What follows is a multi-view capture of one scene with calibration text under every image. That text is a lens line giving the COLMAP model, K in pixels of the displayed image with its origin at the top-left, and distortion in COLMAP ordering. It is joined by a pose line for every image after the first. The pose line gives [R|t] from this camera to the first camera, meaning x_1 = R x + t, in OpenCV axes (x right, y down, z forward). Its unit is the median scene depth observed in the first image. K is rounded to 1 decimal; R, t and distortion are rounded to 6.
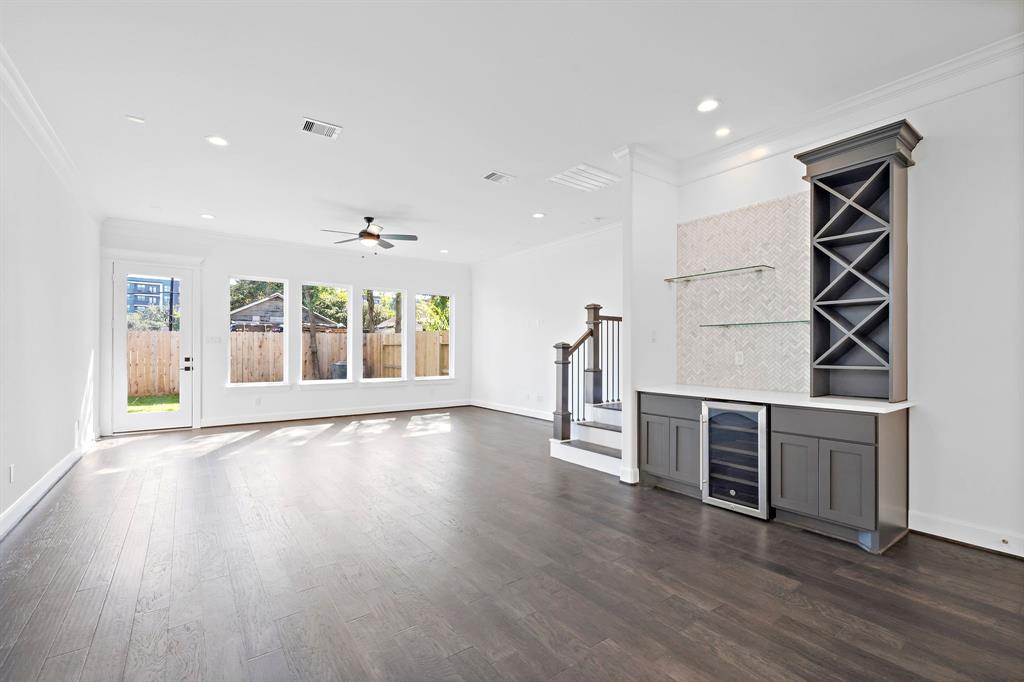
lens RADIAL K [[451.8, 0, 518.0], [0, 451.8, 350.4], [0, 0, 1]] dist [-0.002070, 0.000008]
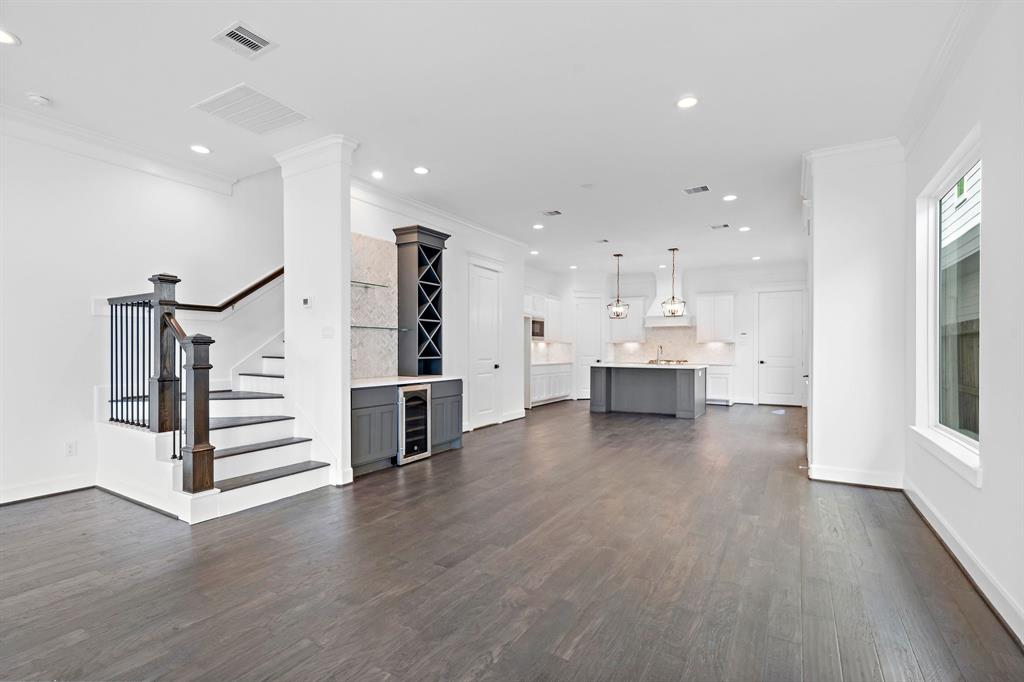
lens RADIAL K [[473.3, 0, 512.0], [0, 473.3, 349.6], [0, 0, 1]] dist [0.001237, 0.000432]
pose [[-0.384969, -0.005442, 0.922913, -0.553056], [-0.004822, 0.999981, 0.003885, -0.001504], [-0.922917, -0.002955, -0.384988, 0.704499]]
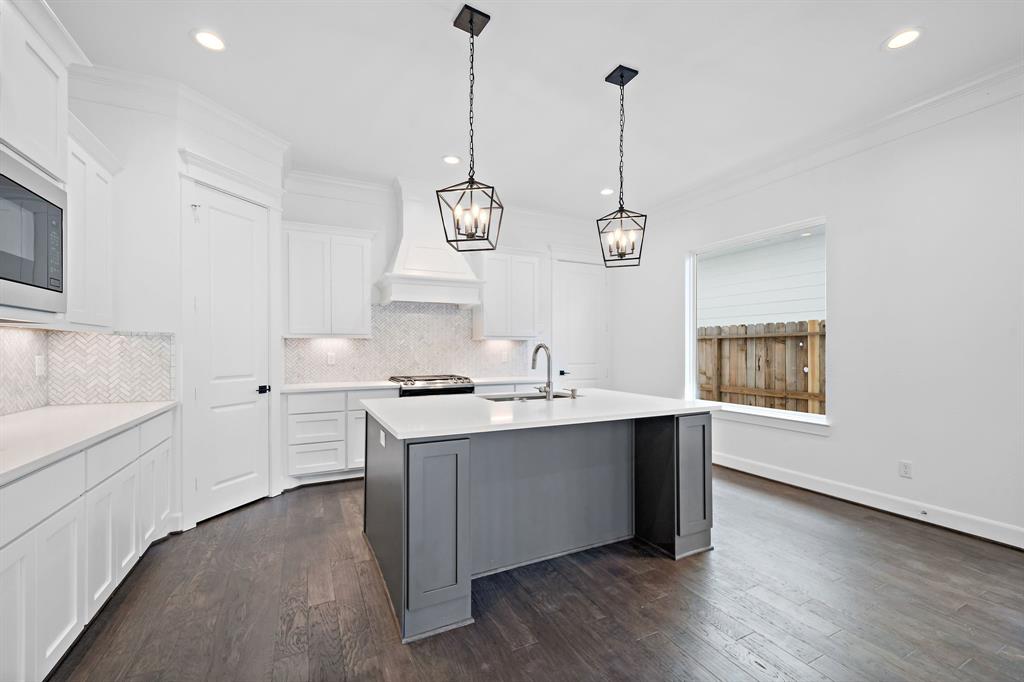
lens RADIAL K [[423.7, 0, 514.9], [0, 423.7, 351.9], [0, 0, 1]] dist [0.000920, 0.000041]
pose [[-0.985774, -0.004917, 0.168005, 0.592059], [-0.003722, 0.999965, 0.007429, -0.007188], [-0.168036, 0.006698, -0.985758, 0.186937]]
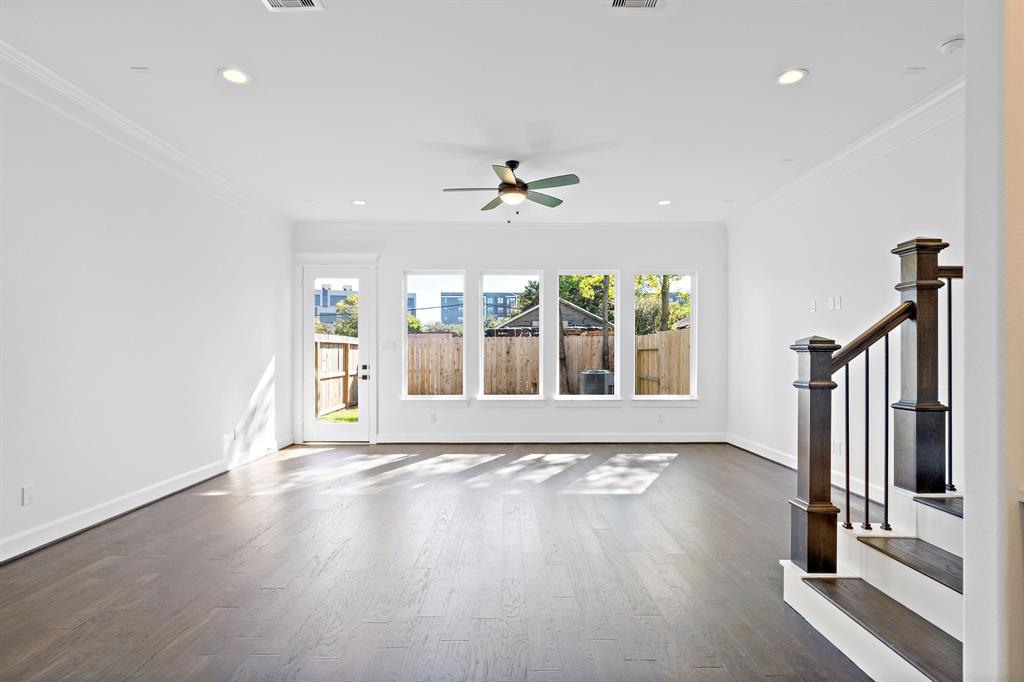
lens RADIAL K [[517.9, 0, 506.6], [0, 517.9, 355.7], [0, 0, 1]] dist [-0.003848, -0.000429]
pose [[0.802939, -0.002883, -0.596054, 0.129076], [0.001907, 0.999996, -0.002268, 0.000208], [0.596058, 0.000685, 0.802941, 0.371355]]
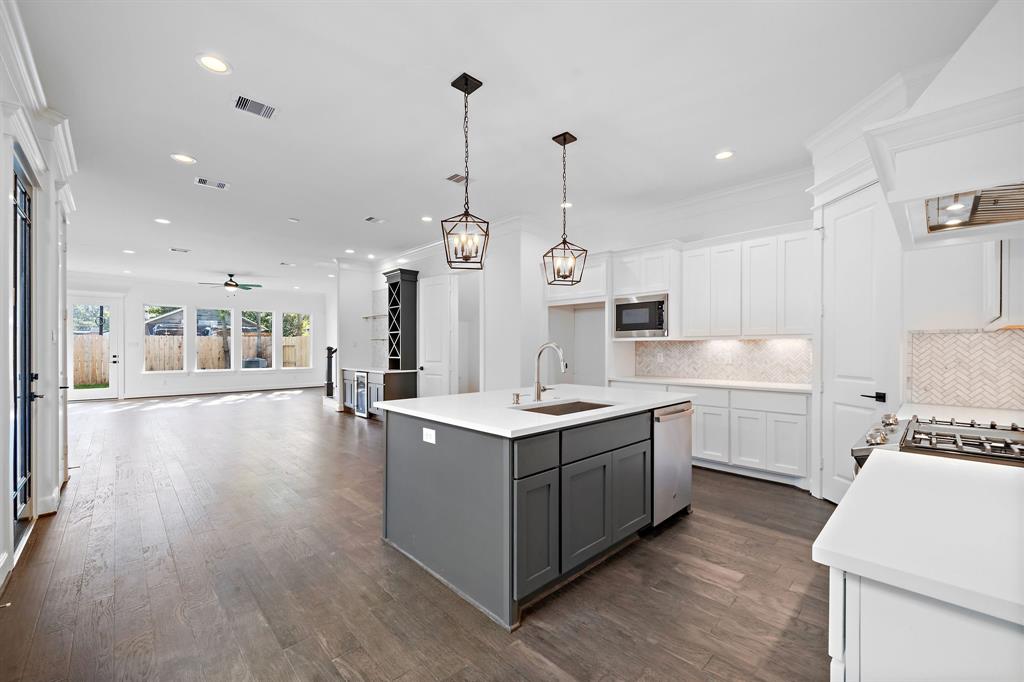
lens RADIAL K [[410.9, 0, 513.8], [0, 410.9, 349.0], [0, 0, 1]] dist [0.001109, 0.000281]
pose [[0.991368, -0.001936, 0.131095, 0.549254], [0.001701, 0.999997, 0.001906, -0.007239], [-0.131098, -0.001667, 0.991368, -0.723888]]
